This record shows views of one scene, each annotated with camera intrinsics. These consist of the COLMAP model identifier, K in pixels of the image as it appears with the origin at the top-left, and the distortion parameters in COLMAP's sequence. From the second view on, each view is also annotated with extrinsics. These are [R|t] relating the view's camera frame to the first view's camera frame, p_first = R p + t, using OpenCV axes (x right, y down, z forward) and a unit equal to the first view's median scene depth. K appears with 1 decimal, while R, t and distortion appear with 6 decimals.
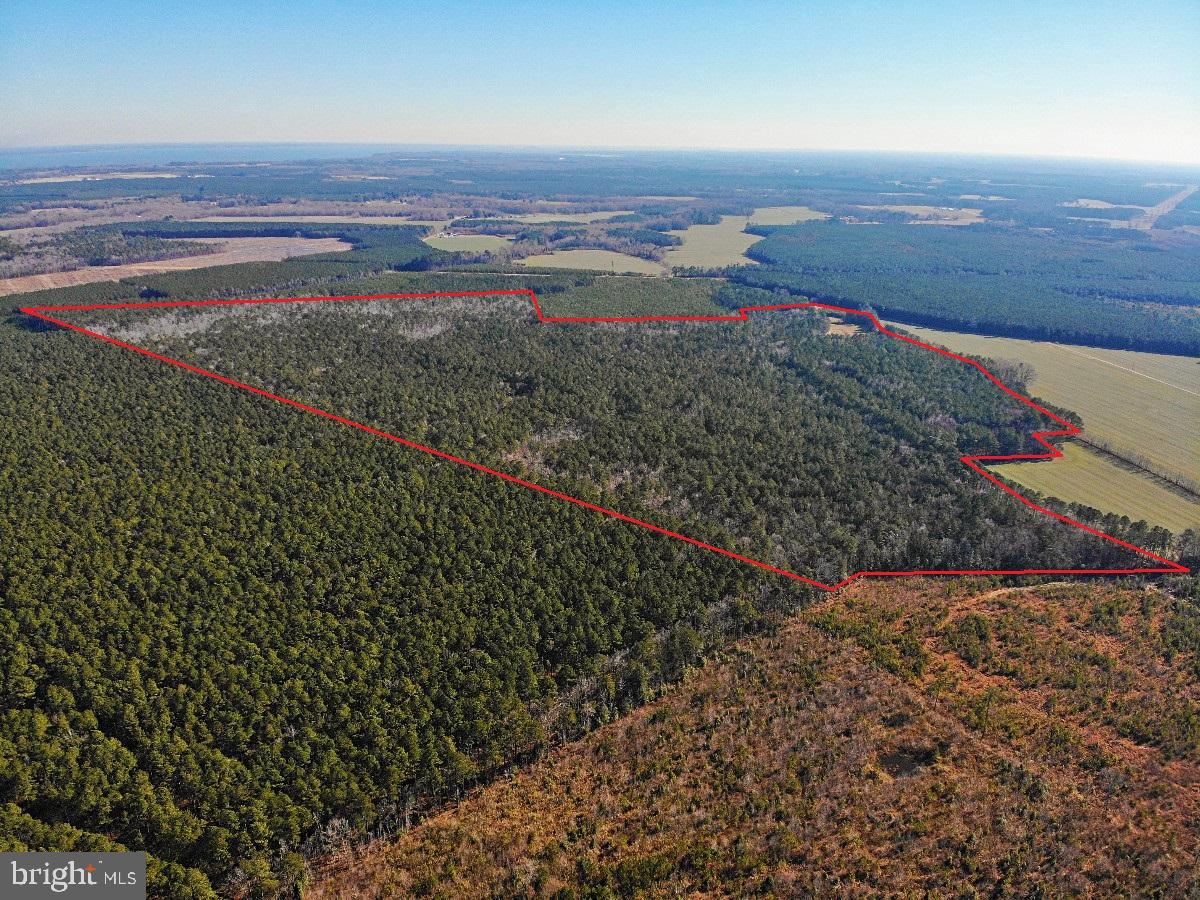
lens RADIAL K [[853.5, 0, 600.0], [0, 853.5, 450.0], [0, 0, 1]] dist [0.078451, -0.202772]
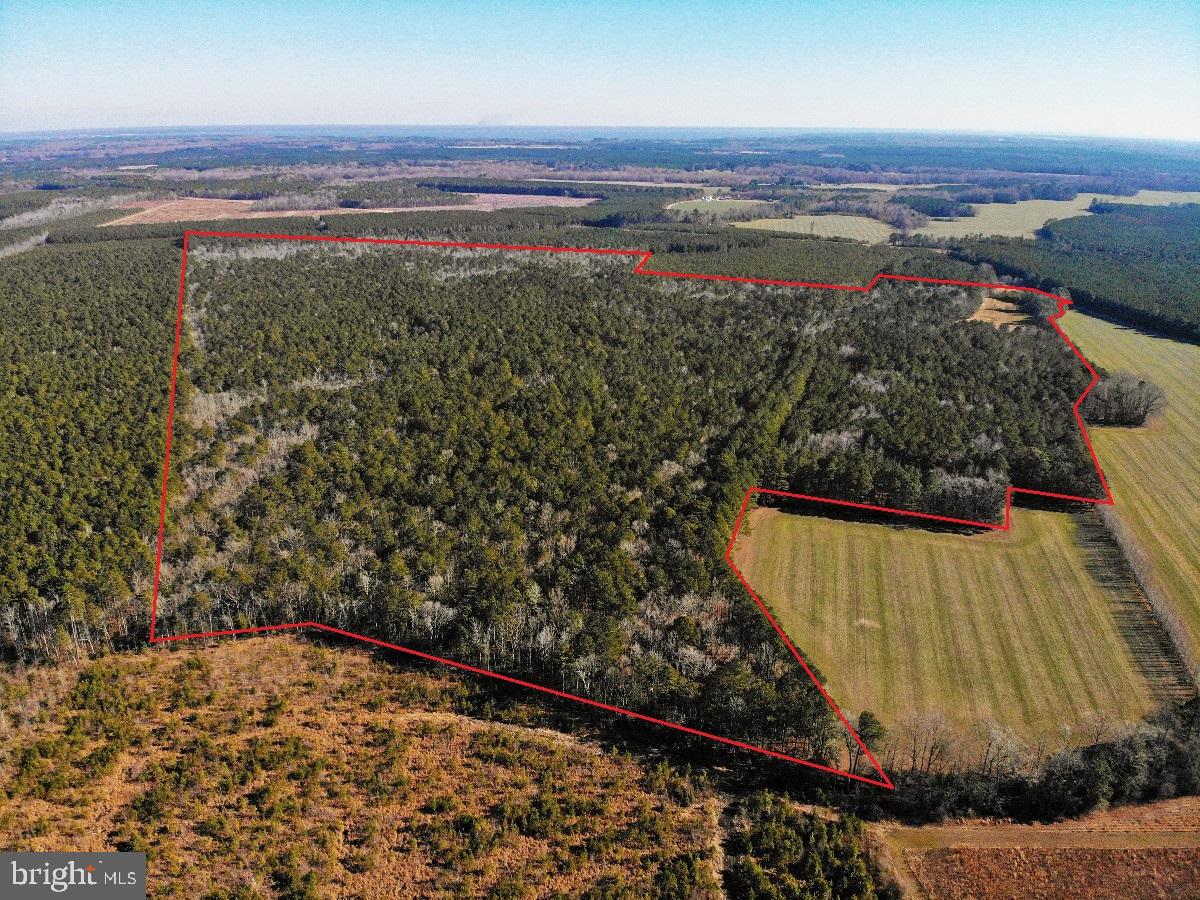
lens RADIAL K [[853.5, 0, 600.0], [0, 853.5, 450.0], [0, 0, 1]] dist [0.078451, -0.202772]
pose [[0.884539, 0.155289, -0.439859, 0.426177], [-0.148509, 0.987644, 0.050034, -0.026333], [0.442194, 0.021066, 0.896672, 0.310704]]
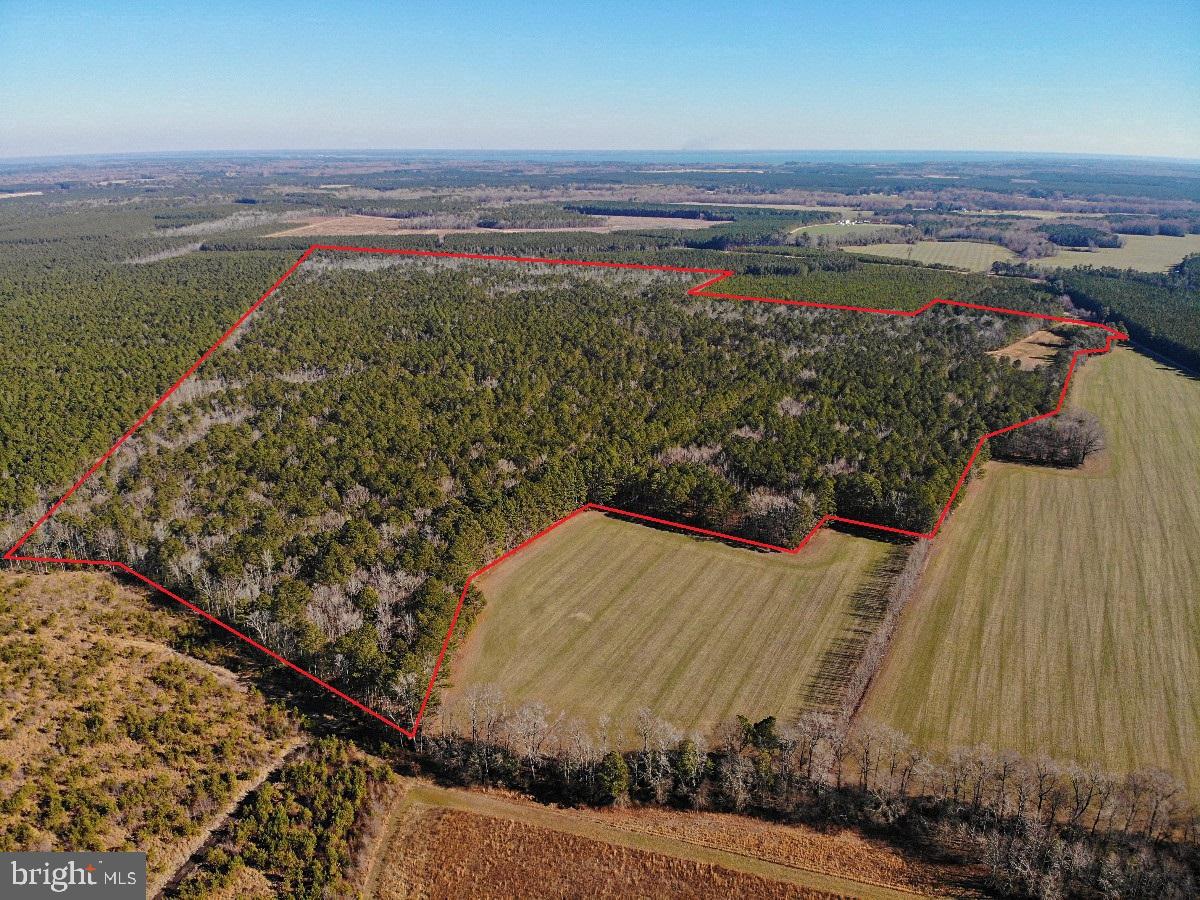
lens RADIAL K [[853.5, 0, 600.0], [0, 853.5, 450.0], [0, 0, 1]] dist [0.078451, -0.202772]
pose [[0.757007, 0.202172, -0.621343, 0.606370], [-0.208100, 0.976009, 0.064036, -0.052117], [0.619383, 0.080826, 0.780918, 0.389347]]
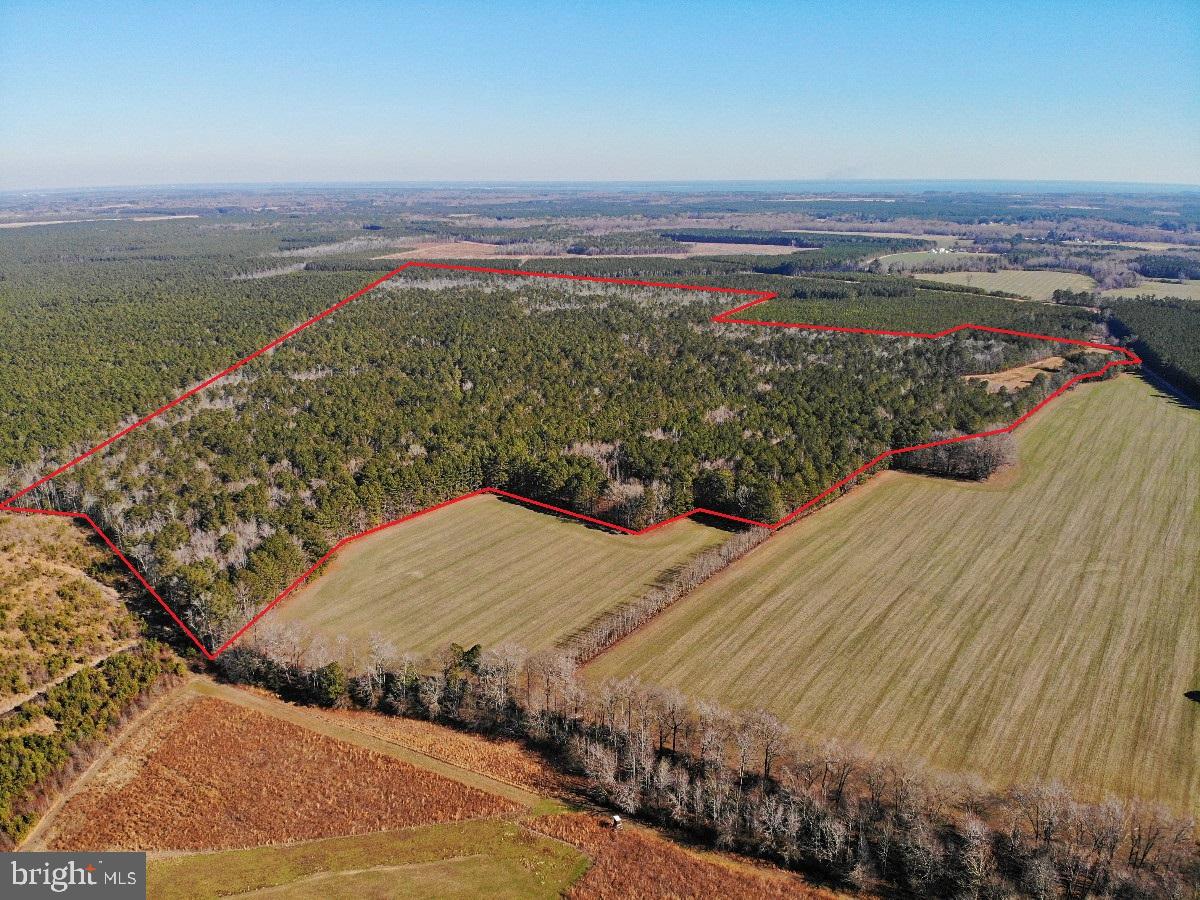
lens RADIAL K [[853.5, 0, 600.0], [0, 853.5, 450.0], [0, 0, 1]] dist [0.078451, -0.202772]
pose [[0.643390, 0.212239, -0.735530, 0.748711], [-0.242298, 0.967863, 0.067334, -0.067118], [0.726183, 0.134895, 0.674138, 0.452329]]
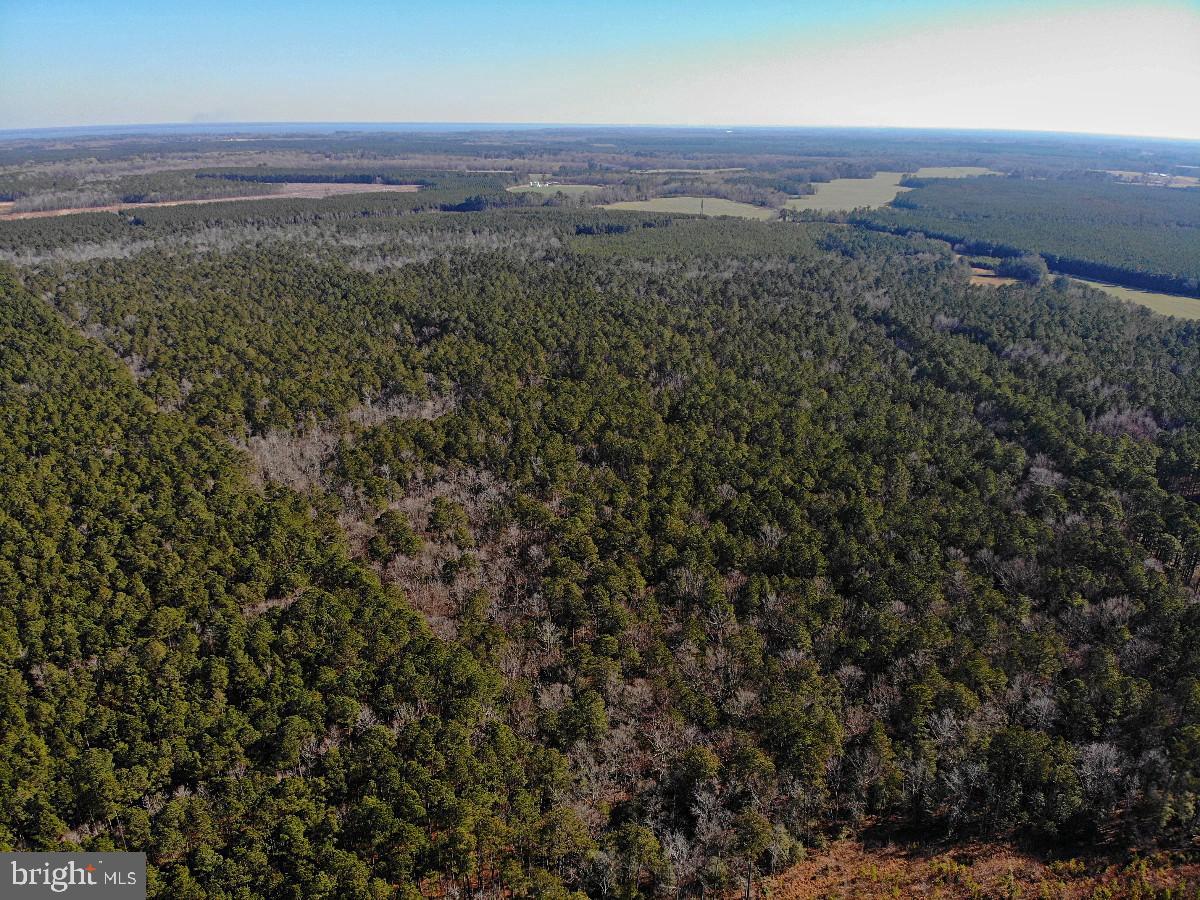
lens RADIAL K [[872.2, 0, 600.0], [0, 872.2, 450.0], [0, 0, 1]] dist [0.003838, -0.097027]
pose [[0.981839, 0.061362, -0.179521, 0.145806], [-0.058178, 0.998042, 0.022949, -0.008519], [0.180578, -0.012088, 0.983486, 0.352231]]
